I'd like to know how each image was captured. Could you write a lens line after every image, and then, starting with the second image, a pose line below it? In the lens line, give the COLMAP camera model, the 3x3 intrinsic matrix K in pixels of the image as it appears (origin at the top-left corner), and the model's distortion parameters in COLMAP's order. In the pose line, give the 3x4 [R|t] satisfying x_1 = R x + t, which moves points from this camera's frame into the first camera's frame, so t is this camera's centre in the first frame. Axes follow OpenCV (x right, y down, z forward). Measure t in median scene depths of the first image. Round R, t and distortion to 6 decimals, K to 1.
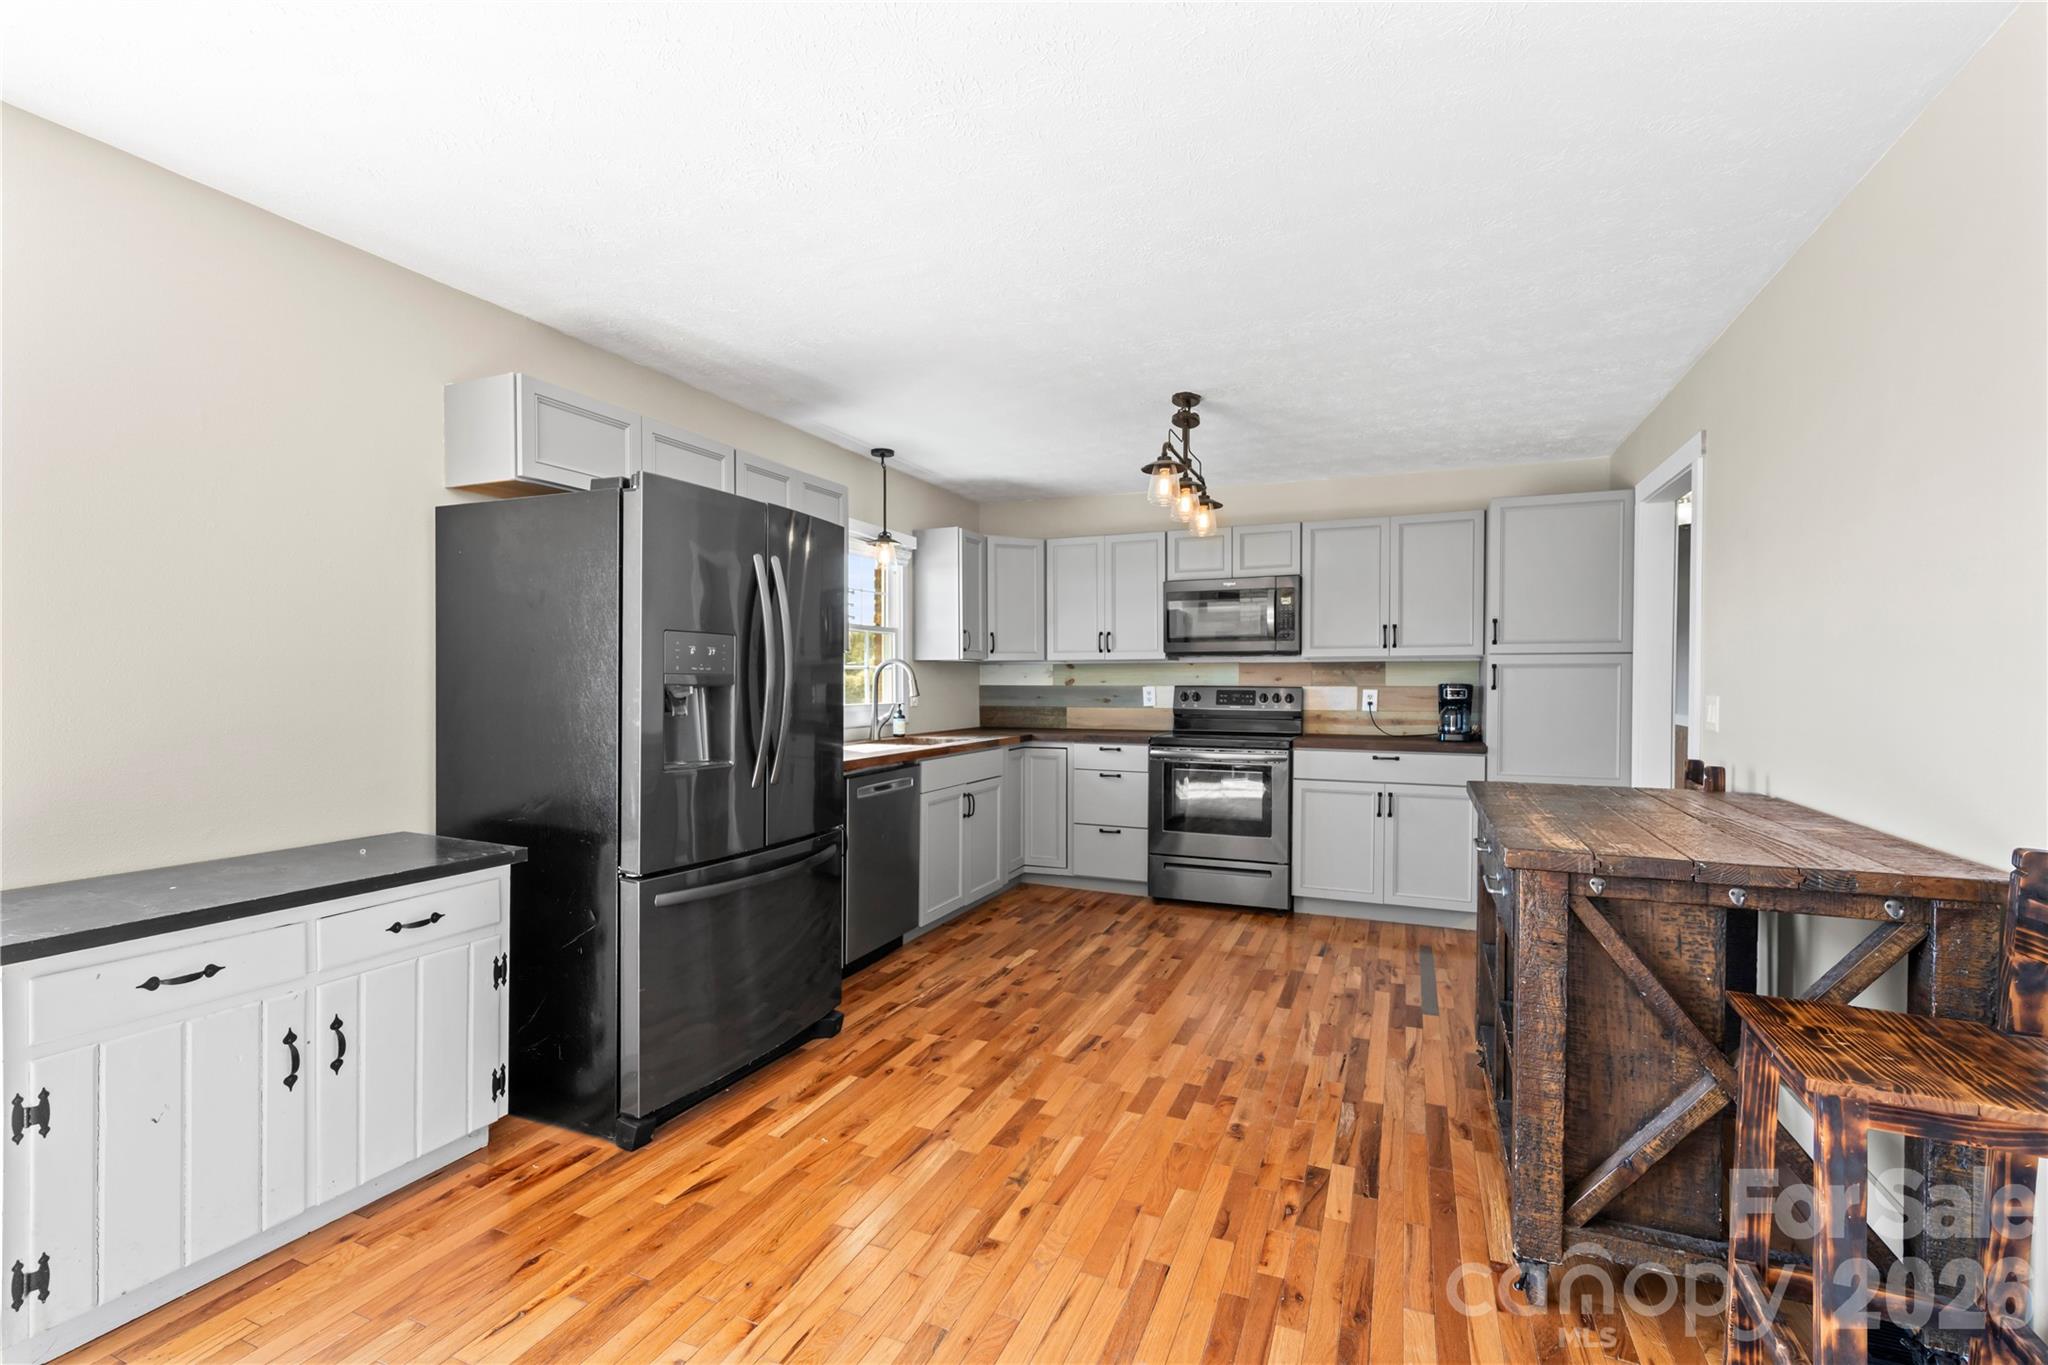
lens RADIAL K [[934.7, 0, 1017.9], [0, 934.7, 689.2], [0, 0, 1]] dist [-0.002797, 0.000170]
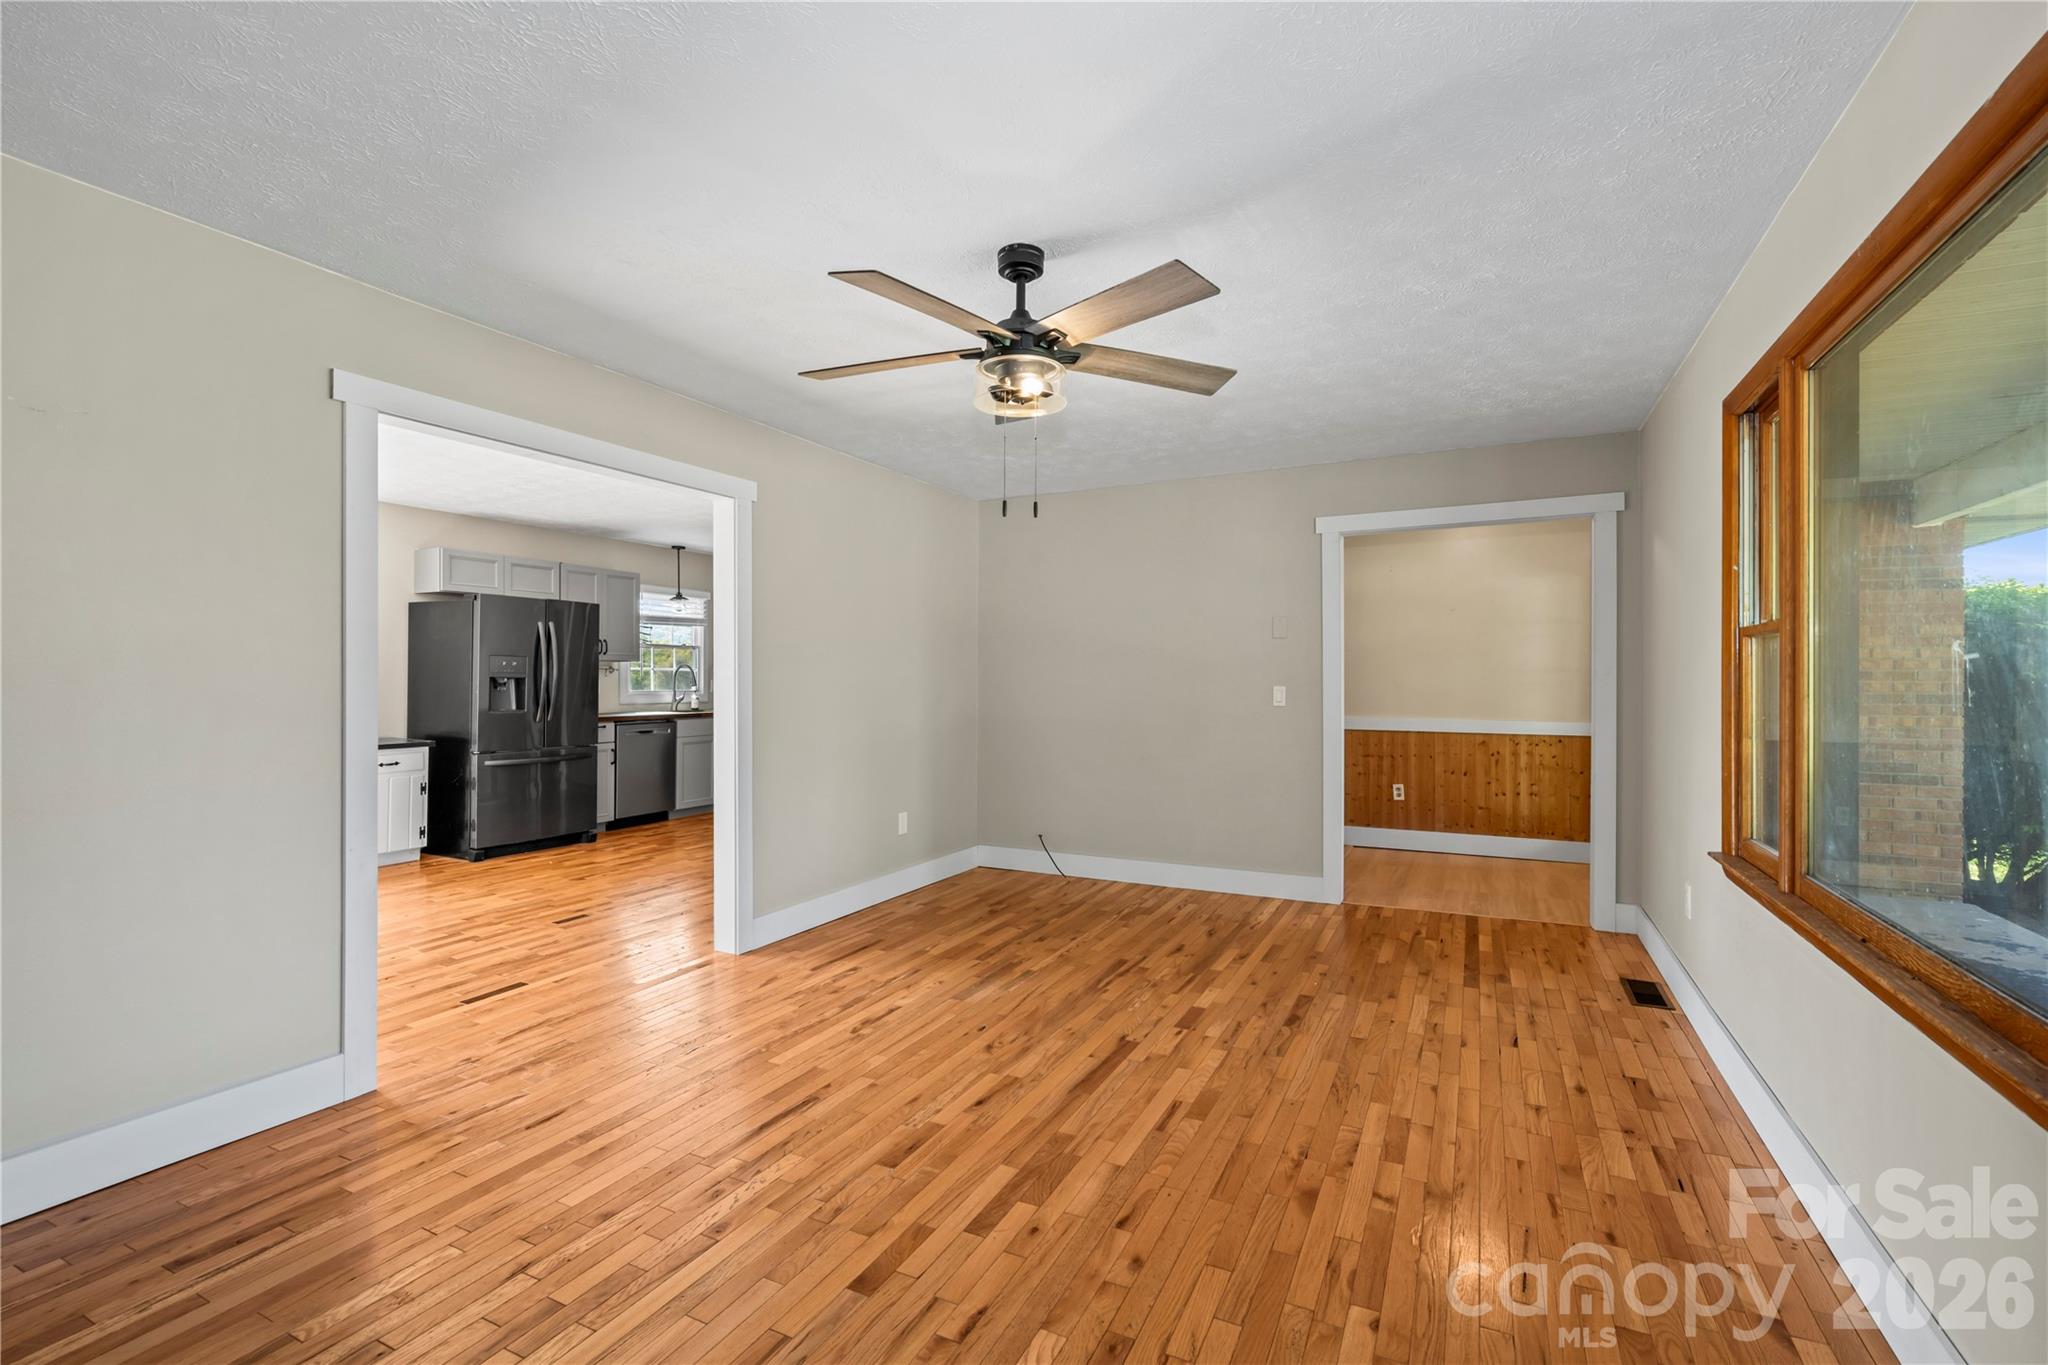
lens RADIAL K [[928.8, 0, 1015.6], [0, 928.8, 673.2], [0, 0, 1]] dist [-0.014643, -0.000420]
pose [[0.997794, 0.003549, -0.066289, 0.612693], [-0.004762, 0.999824, -0.018144, 0.011834], [0.066213, 0.018420, 0.997636, -0.707951]]
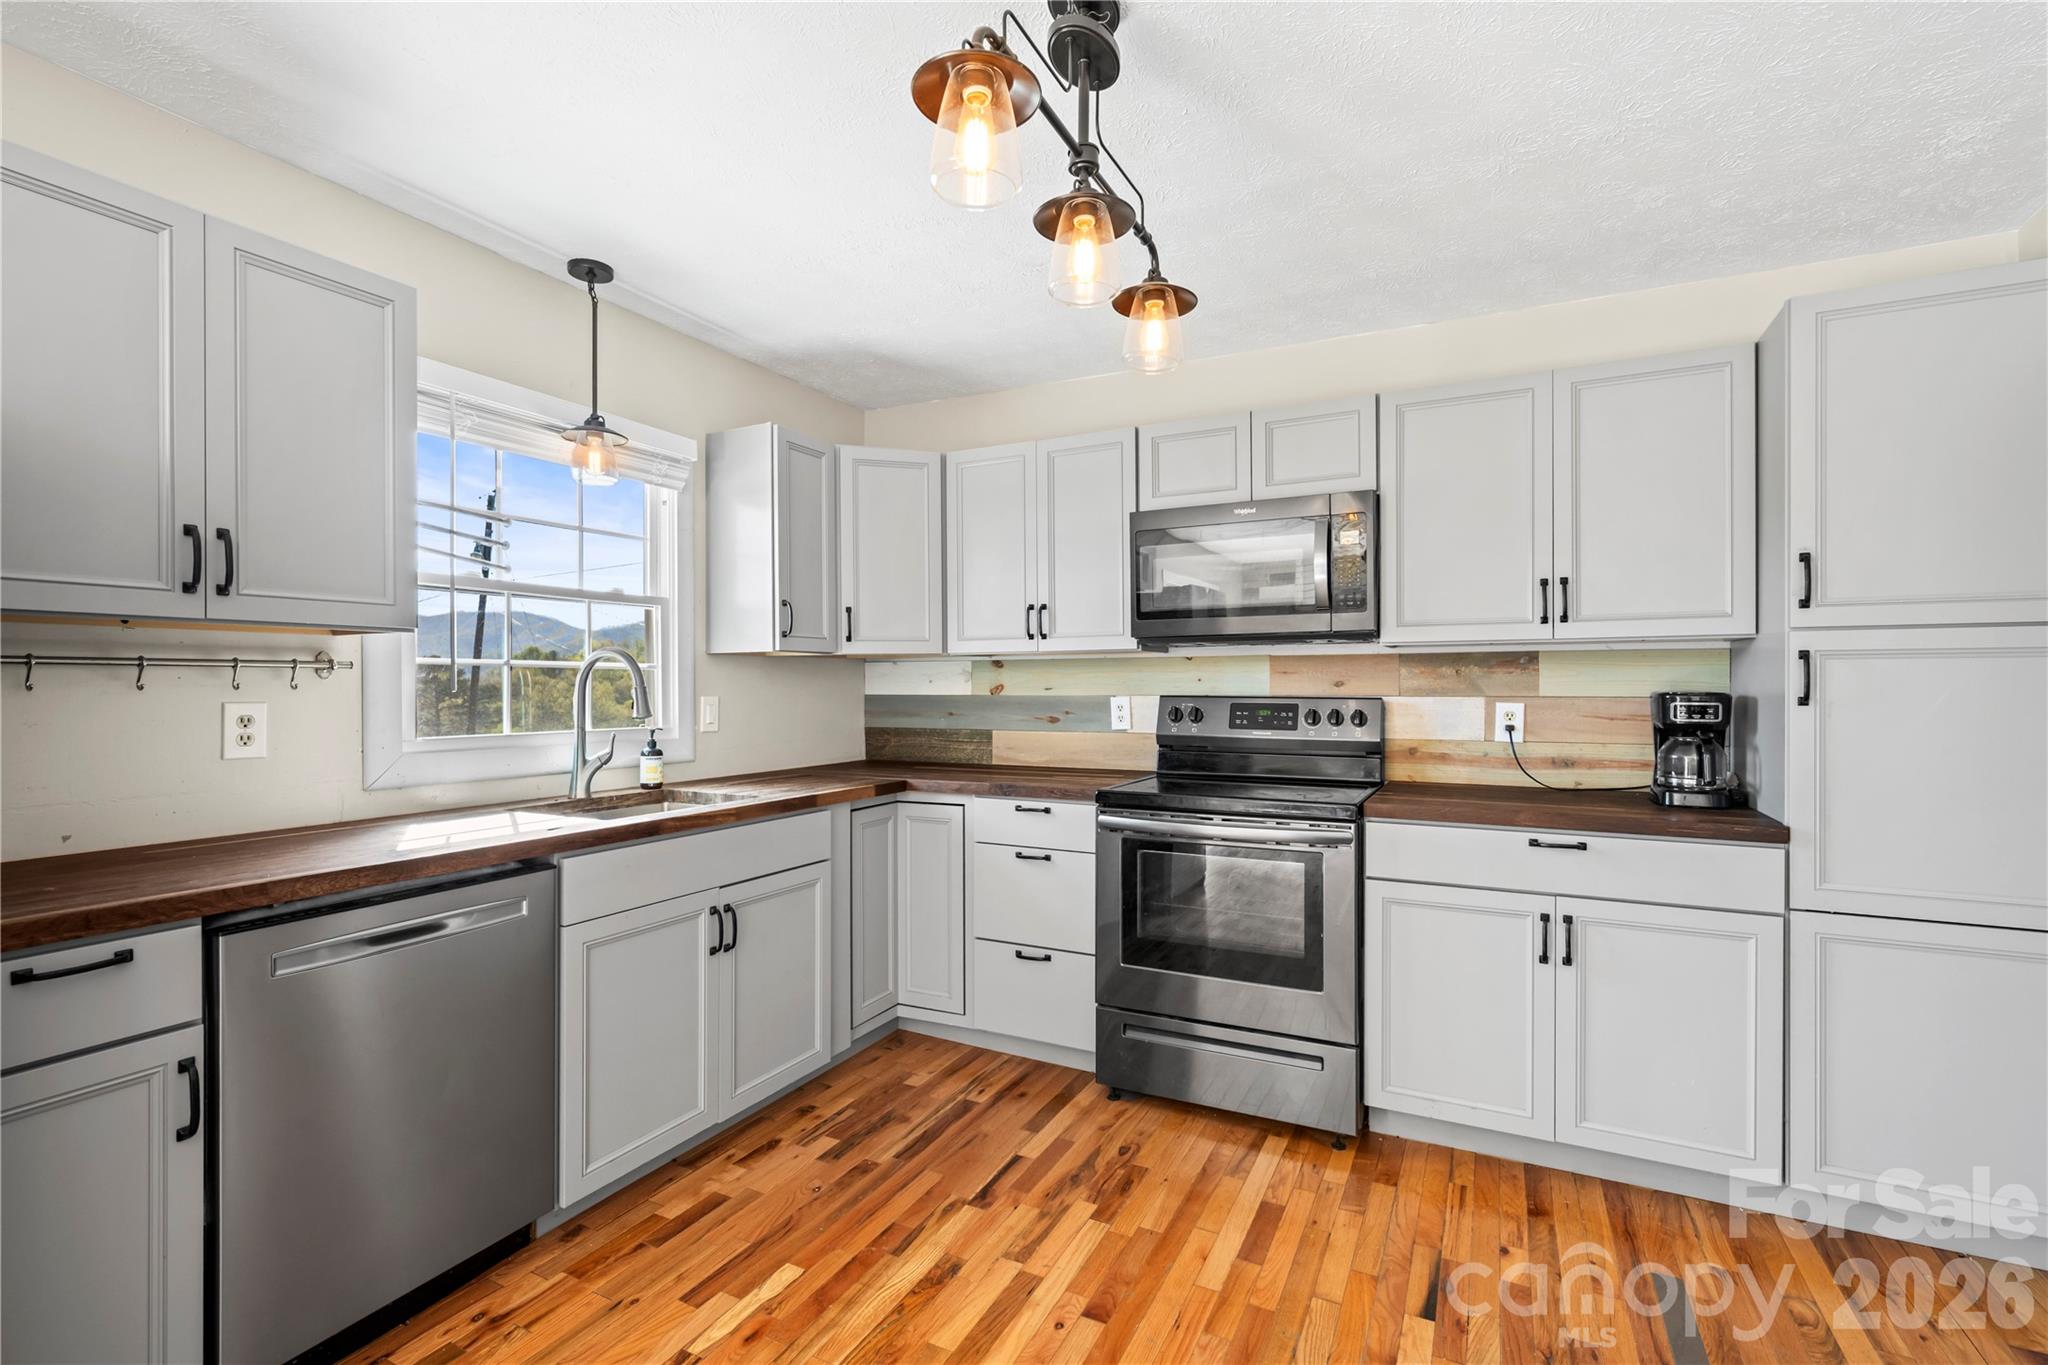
lens RADIAL K [[934.7, 0, 1027.5], [0, 934.7, 679.5], [0, 0, 1]] dist [-0.002797, 0.000170]
pose [[0.997576, -0.003089, -0.069517, 0.147263], [0.002011, 0.999877, -0.015580, -0.005647], [0.069557, 0.015402, 0.997459, 0.479426]]
